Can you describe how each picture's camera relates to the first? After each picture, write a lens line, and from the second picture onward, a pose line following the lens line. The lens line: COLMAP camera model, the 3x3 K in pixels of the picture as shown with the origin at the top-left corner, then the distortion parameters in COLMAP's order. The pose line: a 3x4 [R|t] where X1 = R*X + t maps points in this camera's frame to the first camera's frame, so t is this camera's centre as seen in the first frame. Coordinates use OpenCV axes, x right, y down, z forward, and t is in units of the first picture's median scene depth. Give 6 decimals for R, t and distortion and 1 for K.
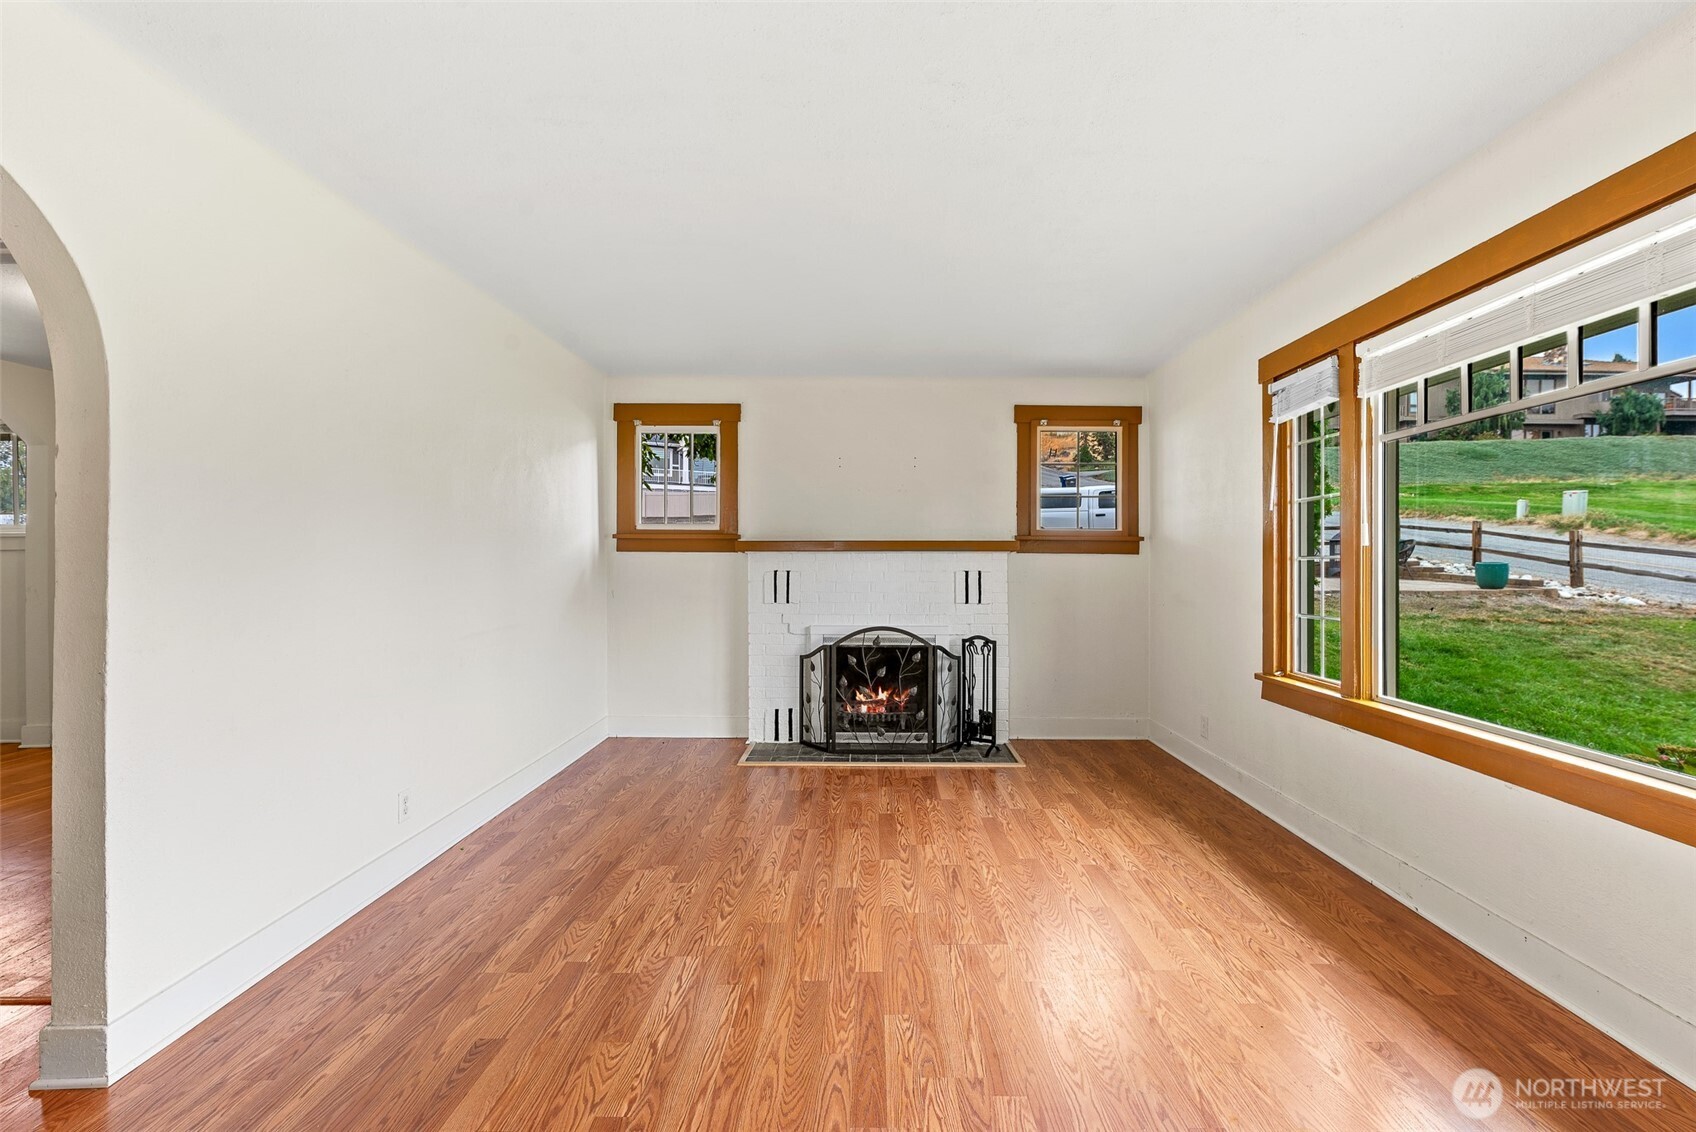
lens RADIAL K [[749.0, 0, 890.6], [0, 749.0, 564.3], [0, 0, 1]] dist [0.001826, -0.000458]
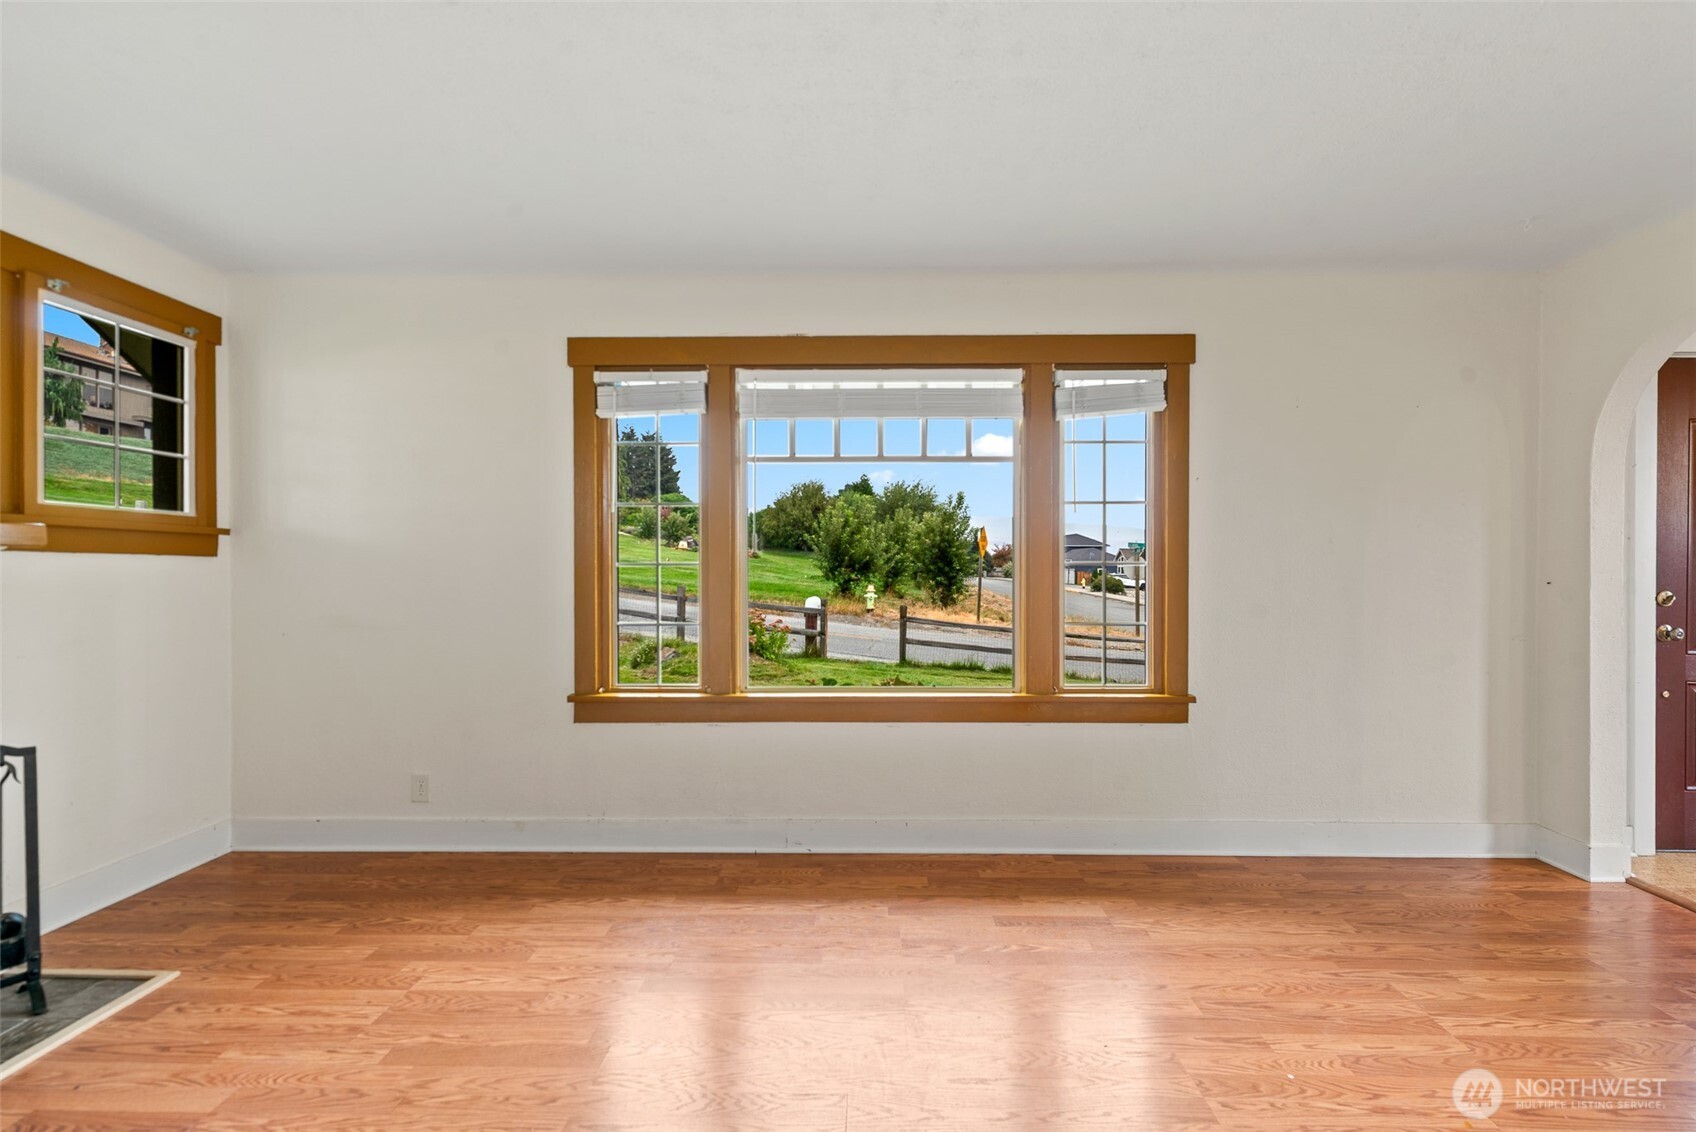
lens RADIAL K [[749.0, 0, 851.0], [0, 749.0, 564.1], [0, 0, 1]] dist [0.001826, -0.000458]
pose [[0.027235, 0.004975, 0.999617, -0.382160], [0.003150, 0.999982, -0.005063, -0.002357], [-0.999624, 0.003287, 0.027219, 0.650086]]
